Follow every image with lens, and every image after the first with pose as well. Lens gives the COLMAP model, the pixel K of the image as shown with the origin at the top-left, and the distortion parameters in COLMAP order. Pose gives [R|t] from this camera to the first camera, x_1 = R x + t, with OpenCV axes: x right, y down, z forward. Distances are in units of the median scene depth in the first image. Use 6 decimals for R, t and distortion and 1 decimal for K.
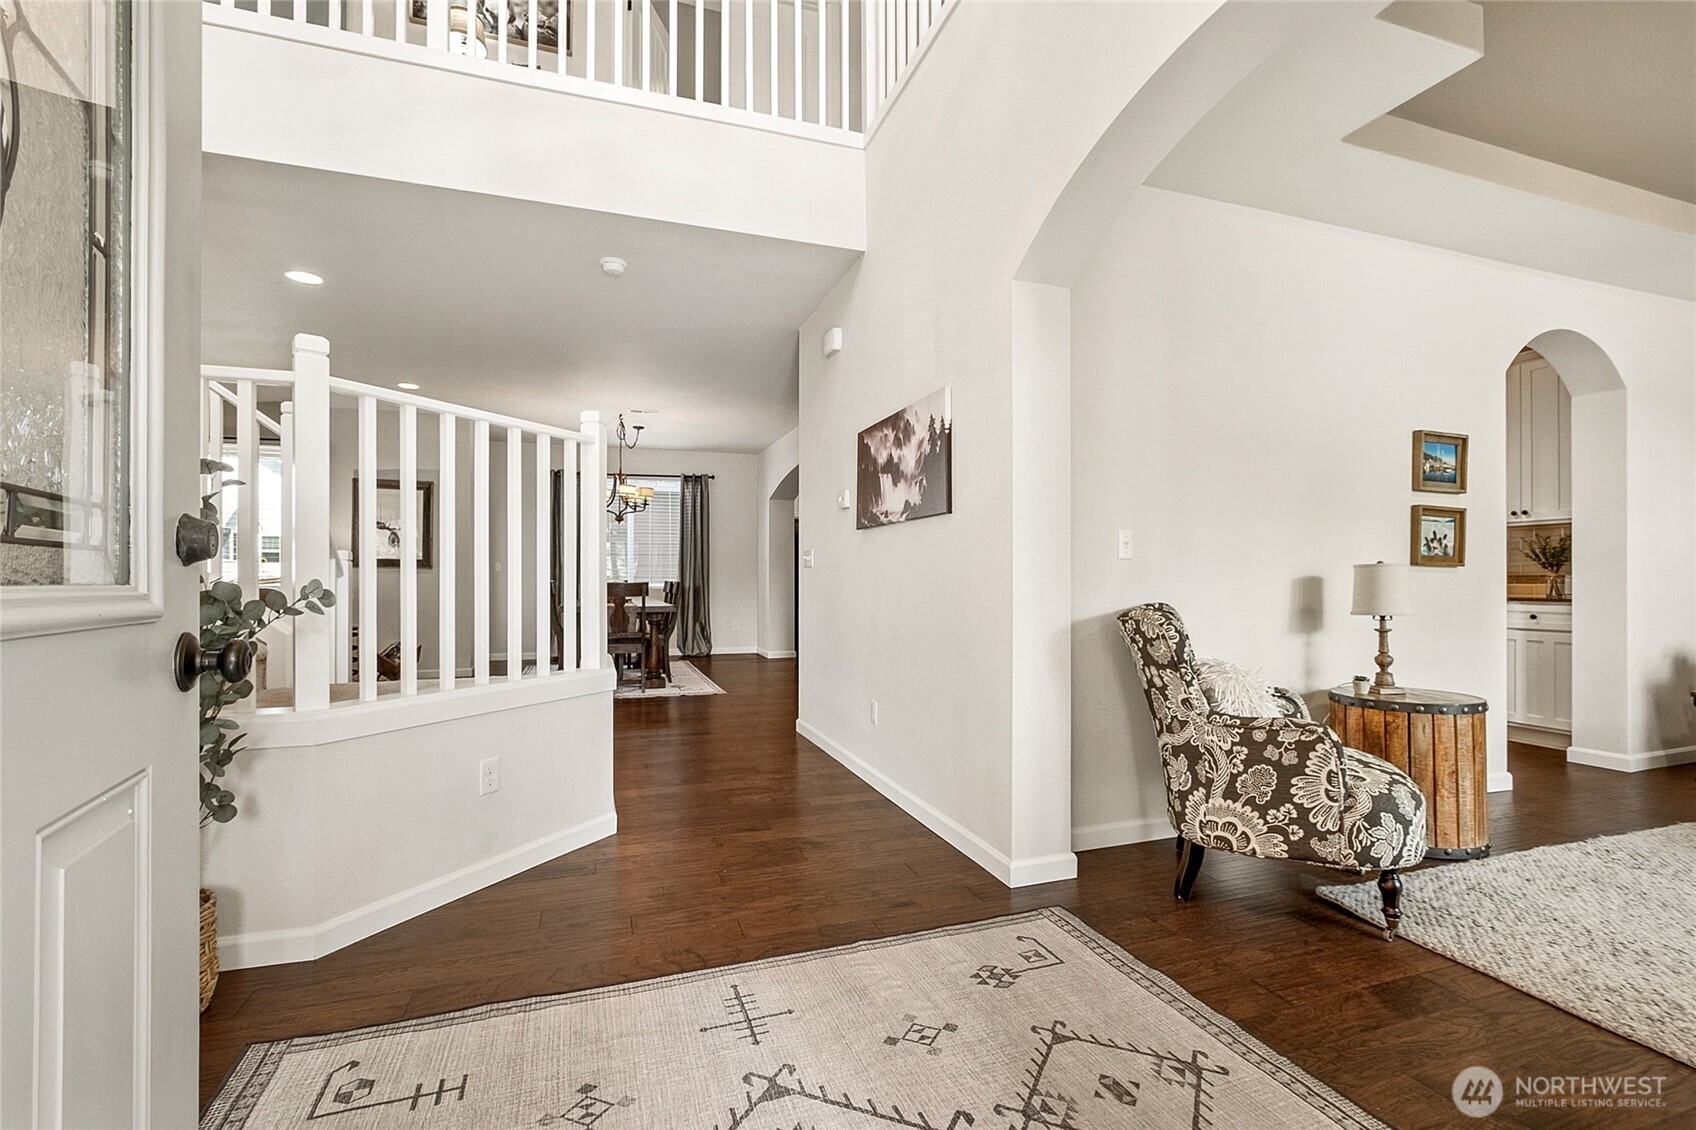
lens RADIAL K [[747.5, 0, 845.0], [0, 747.5, 576.2], [0, 0, 1]] dist [-0.013447, 0.002590]
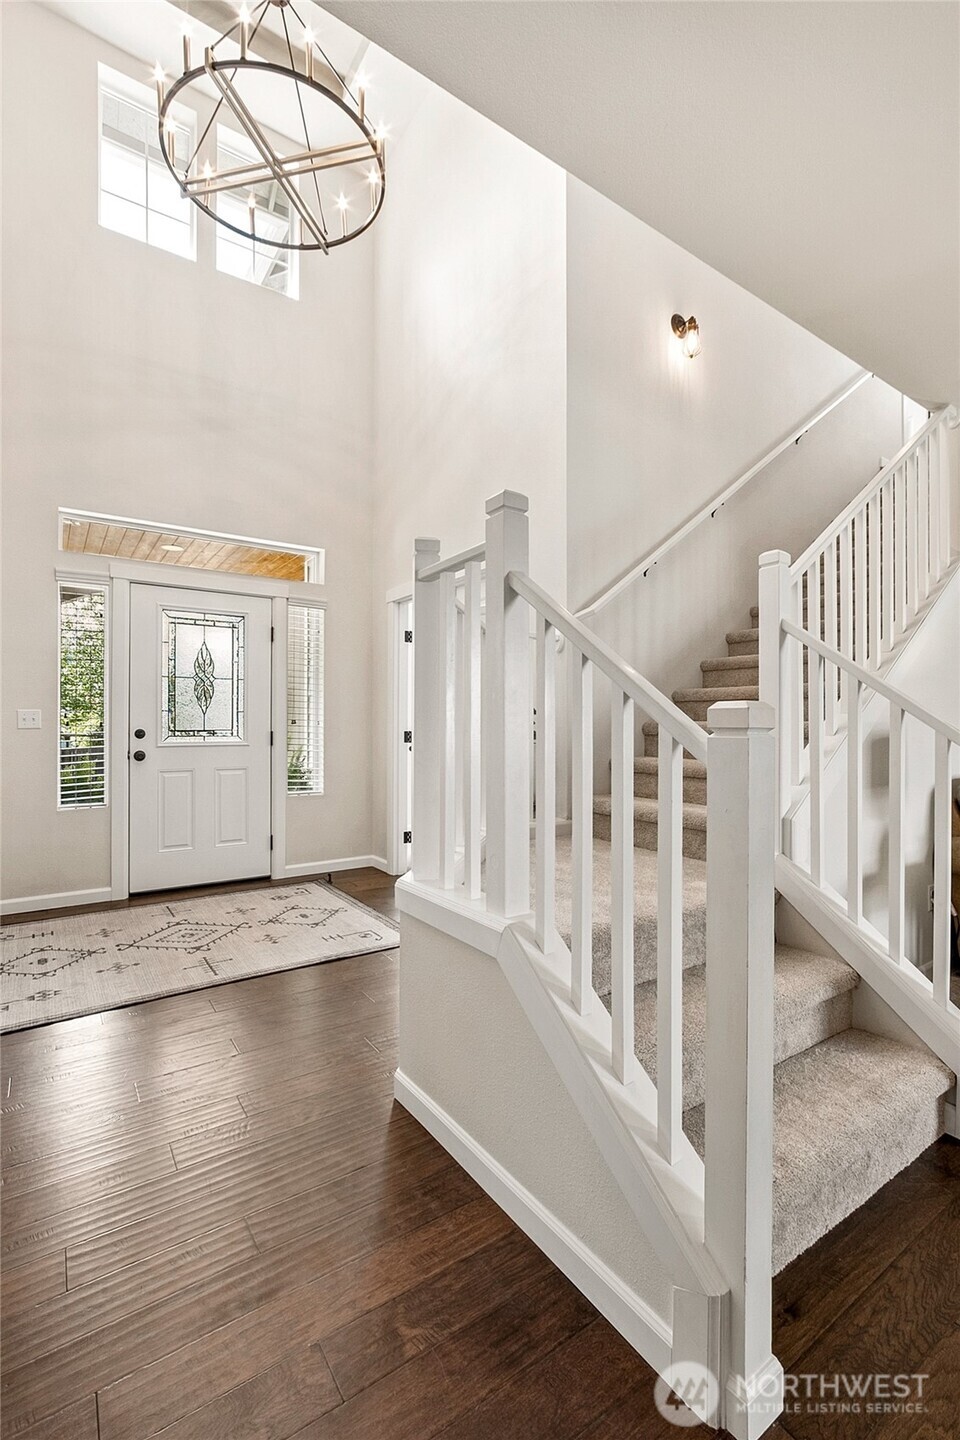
lens RADIAL K [[634.6, 0, 480.0], [0, 634.6, 724.8], [0, 0, 1]] dist [-0.013447, 0.002590]
pose [[-0.963094, -0.000650, -0.269166, -0.116443], [0.002735, 0.999922, -0.012203, -0.010958], [0.269153, -0.012489, -0.963016, 0.881073]]
